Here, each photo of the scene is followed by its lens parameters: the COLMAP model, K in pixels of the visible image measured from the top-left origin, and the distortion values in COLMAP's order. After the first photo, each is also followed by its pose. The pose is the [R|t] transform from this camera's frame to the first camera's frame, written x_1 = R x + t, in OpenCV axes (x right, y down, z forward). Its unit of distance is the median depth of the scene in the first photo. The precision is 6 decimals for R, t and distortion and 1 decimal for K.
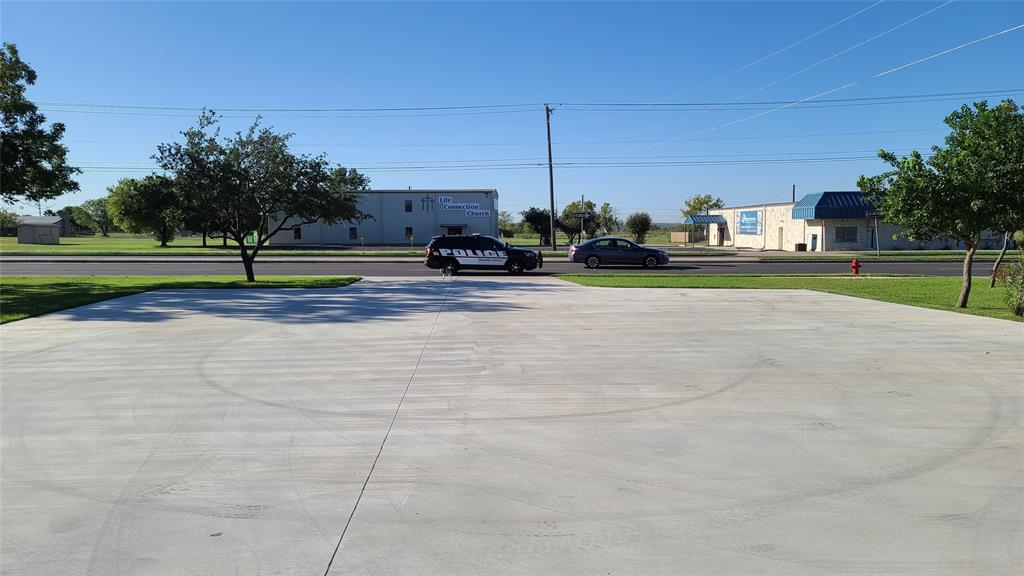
lens RADIAL K [[753.6, 0, 517.9], [0, 753.6, 284.4], [0, 0, 1]] dist [0.075954, -0.008387]
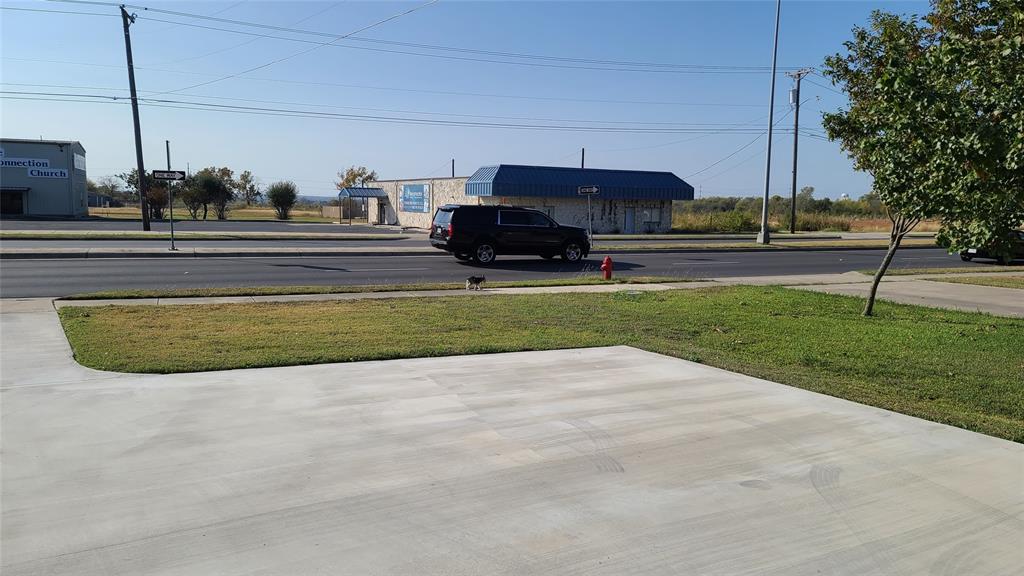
lens RADIAL K [[753.6, 0, 517.9], [0, 753.6, 284.4], [0, 0, 1]] dist [0.075954, -0.008387]
pose [[0.900142, -0.024896, 0.434885, 0.033536], [0.010185, 0.999295, 0.036126, -0.012492], [-0.435478, -0.028089, 0.899761, 0.166843]]
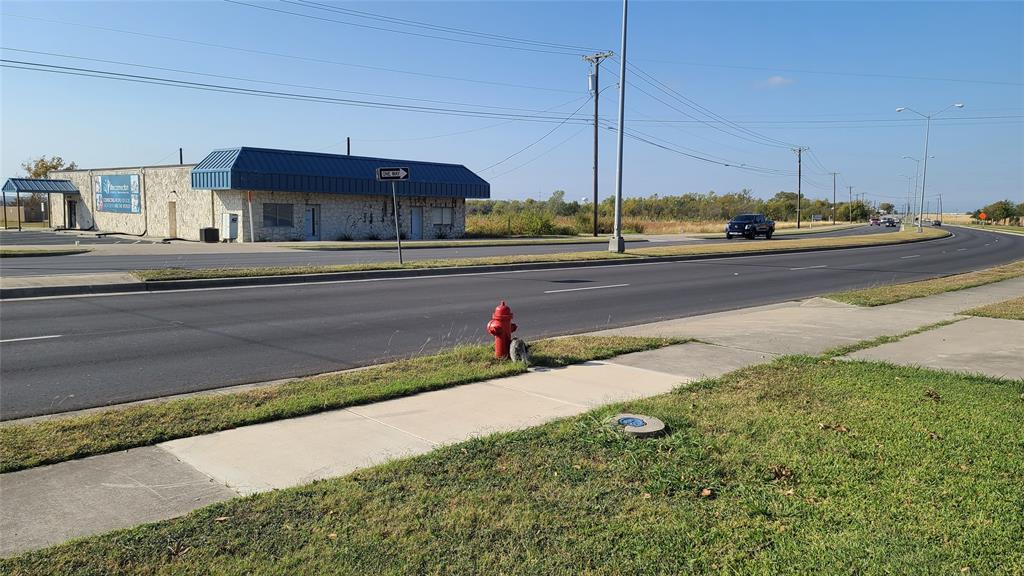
lens RADIAL K [[753.6, 0, 517.9], [0, 753.6, 284.4], [0, 0, 1]] dist [0.075954, -0.008387]
pose [[0.719532, -0.050147, 0.692646, 0.093082], [0.031763, 0.998722, 0.039311, -0.019147], [-0.693732, -0.006285, 0.720206, 0.293872]]
